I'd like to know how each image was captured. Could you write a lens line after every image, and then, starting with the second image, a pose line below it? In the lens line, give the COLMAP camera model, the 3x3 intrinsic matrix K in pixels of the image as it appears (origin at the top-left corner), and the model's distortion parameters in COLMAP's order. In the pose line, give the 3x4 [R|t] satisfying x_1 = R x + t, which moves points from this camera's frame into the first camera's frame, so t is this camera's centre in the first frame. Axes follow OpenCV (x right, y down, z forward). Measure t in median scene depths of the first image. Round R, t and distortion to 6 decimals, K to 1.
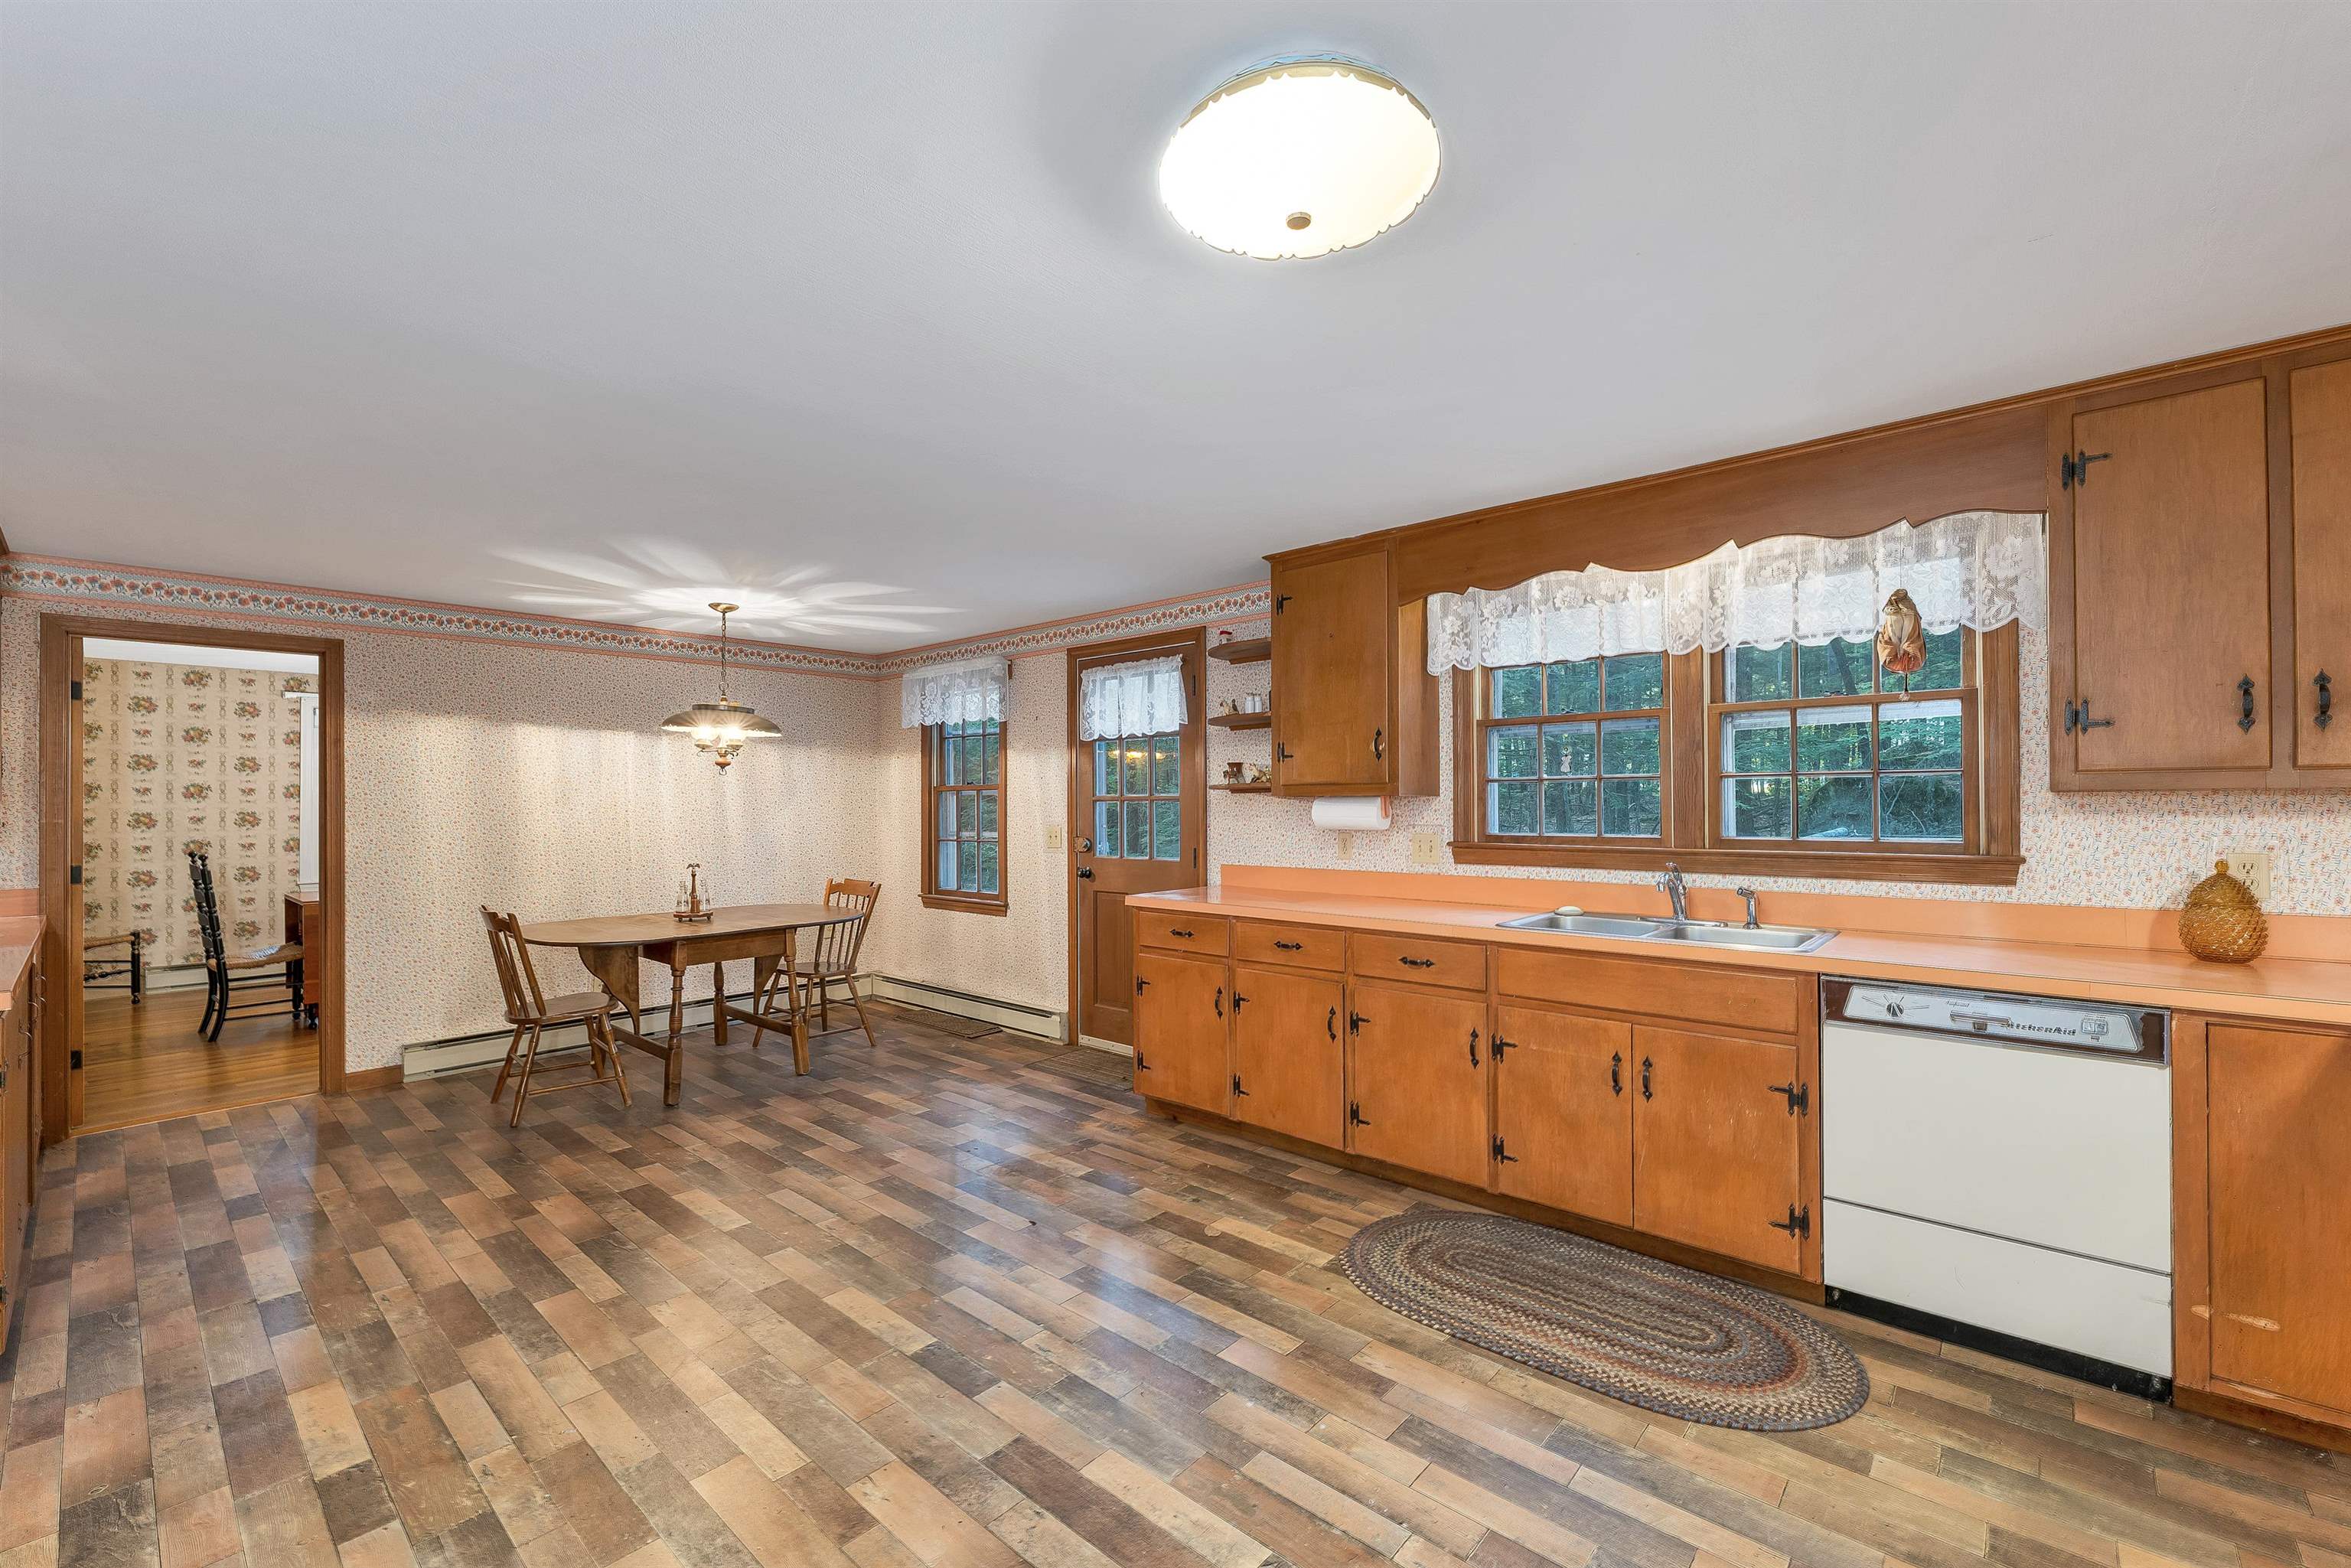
lens RADIAL K [[984.3, 0, 1173.5], [0, 984.3, 815.4], [0, 0, 1]] dist [0.002134, 0.000108]
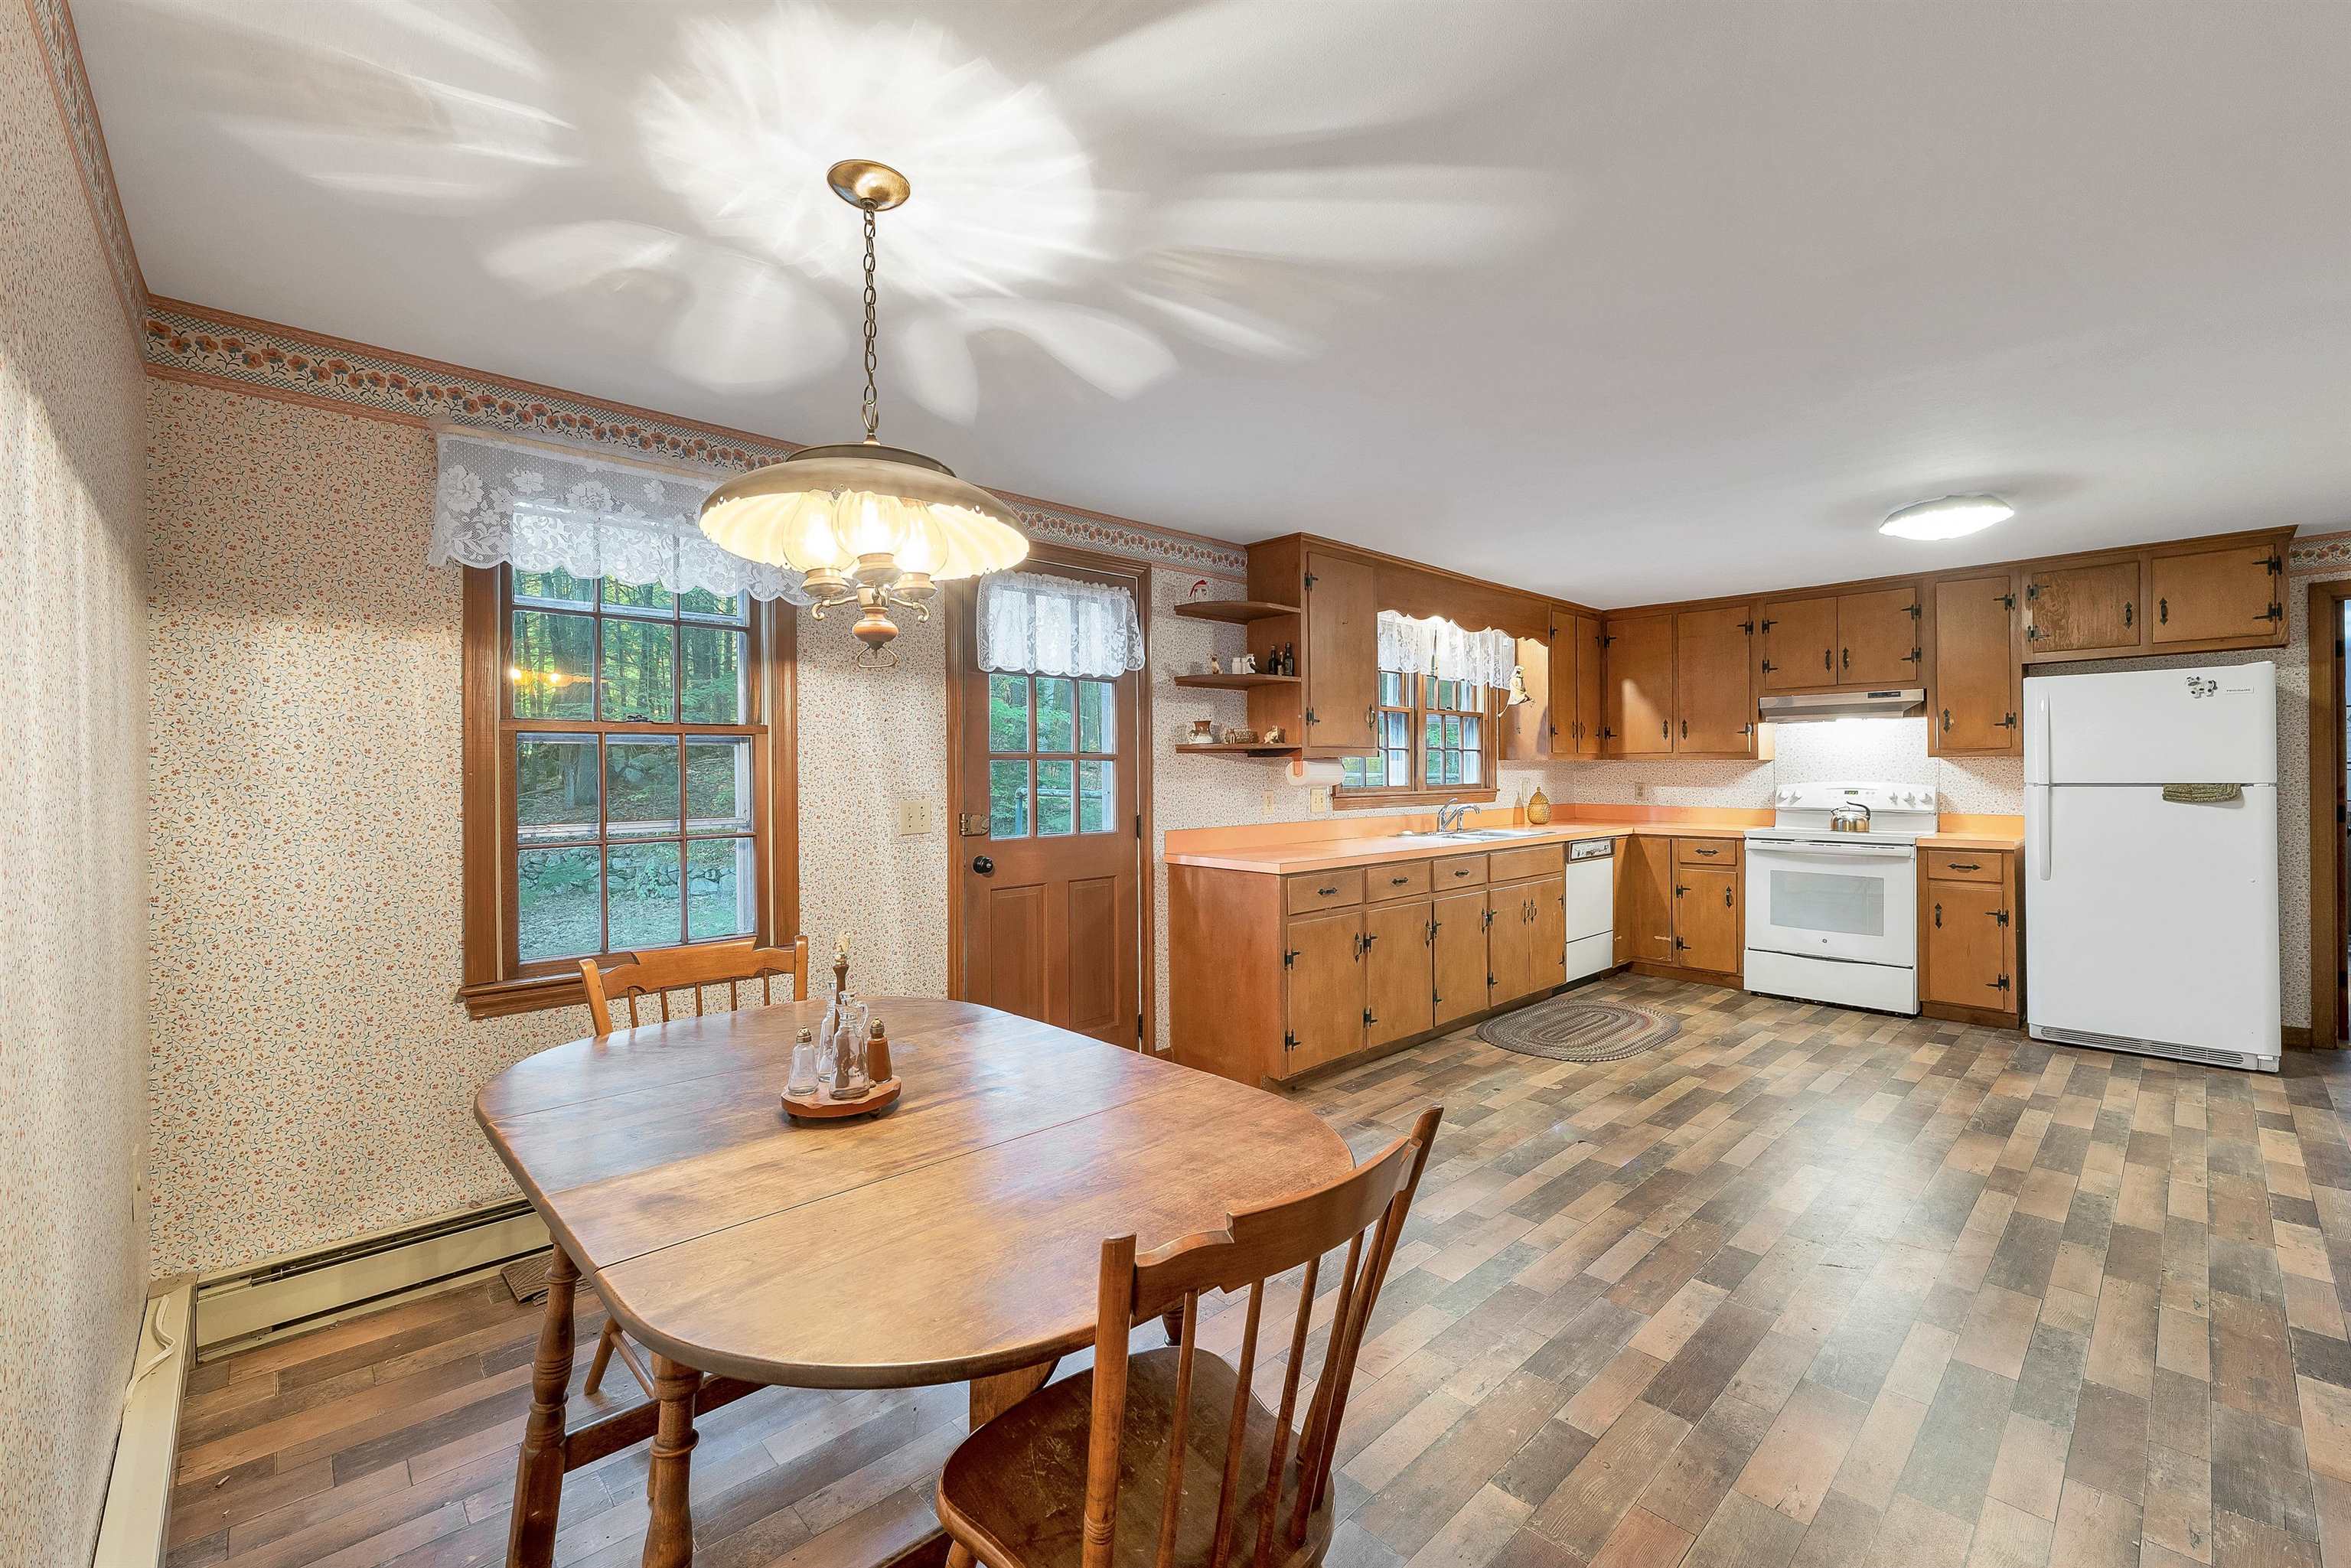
lens RADIAL K [[971.1, 0, 1175.5], [0, 971.1, 784.0], [0, 0, 1]] dist [0.001935, -0.000096]
pose [[0.072861, -0.009828, 0.997294, -1.043591], [0.018450, 0.999794, 0.008505, -0.001091], [-0.997171, 0.017780, 0.073027, 1.139258]]
